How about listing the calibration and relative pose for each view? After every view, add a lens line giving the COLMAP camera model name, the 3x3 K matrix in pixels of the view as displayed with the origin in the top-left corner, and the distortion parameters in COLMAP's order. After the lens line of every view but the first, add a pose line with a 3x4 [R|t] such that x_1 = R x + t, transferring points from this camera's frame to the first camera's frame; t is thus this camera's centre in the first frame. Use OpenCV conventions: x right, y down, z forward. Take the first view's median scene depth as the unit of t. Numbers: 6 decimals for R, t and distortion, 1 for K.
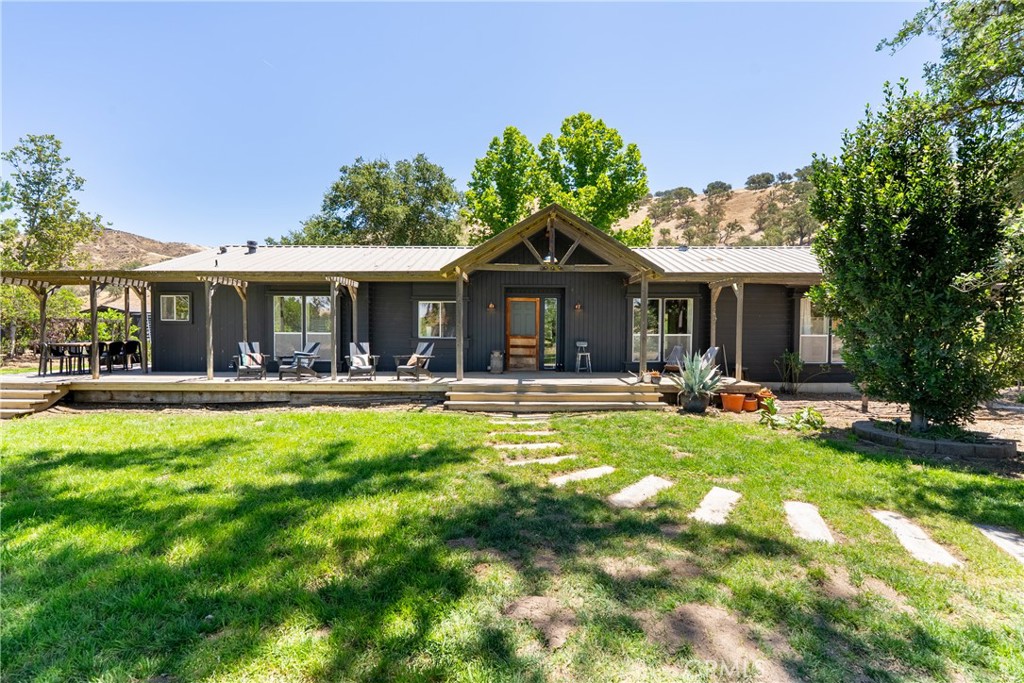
lens RADIAL K [[466.1, 0, 511.7], [0, 466.1, 340.9], [0, 0, 1]] dist [-0.007855, 0.002356]
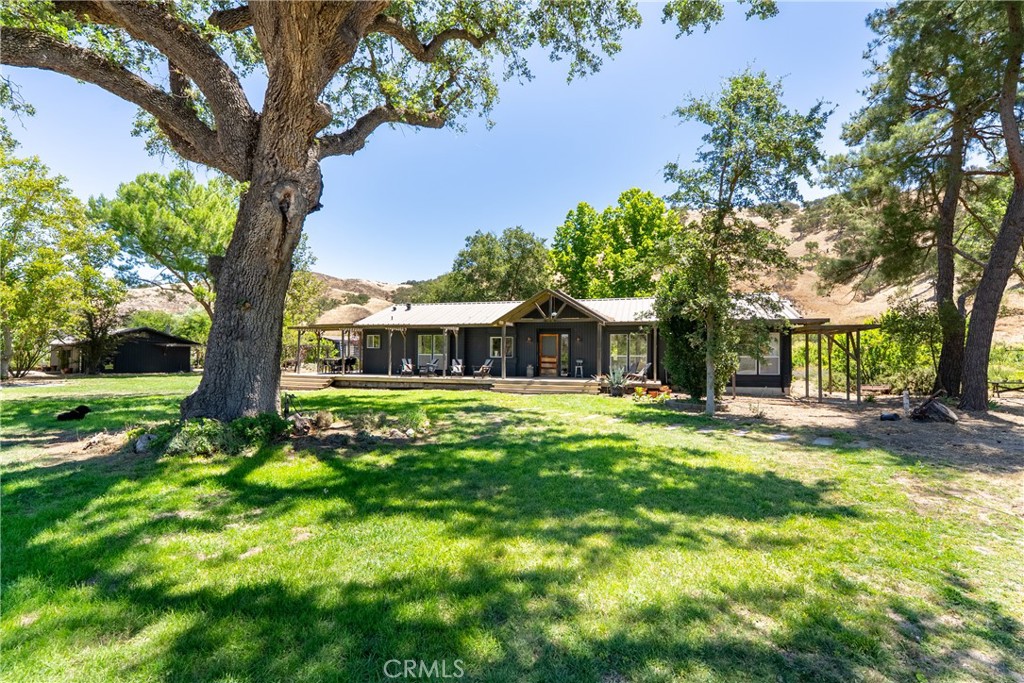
lens RADIAL K [[466.1, 0, 512.0], [0, 466.1, 343.8], [0, 0, 1]] dist [-0.007855, 0.002356]
pose [[0.958365, -0.004454, -0.285510, 0.408051], [-0.007192, 0.999185, -0.039729, 0.012534], [0.285454, 0.040128, 0.957552, -0.731436]]
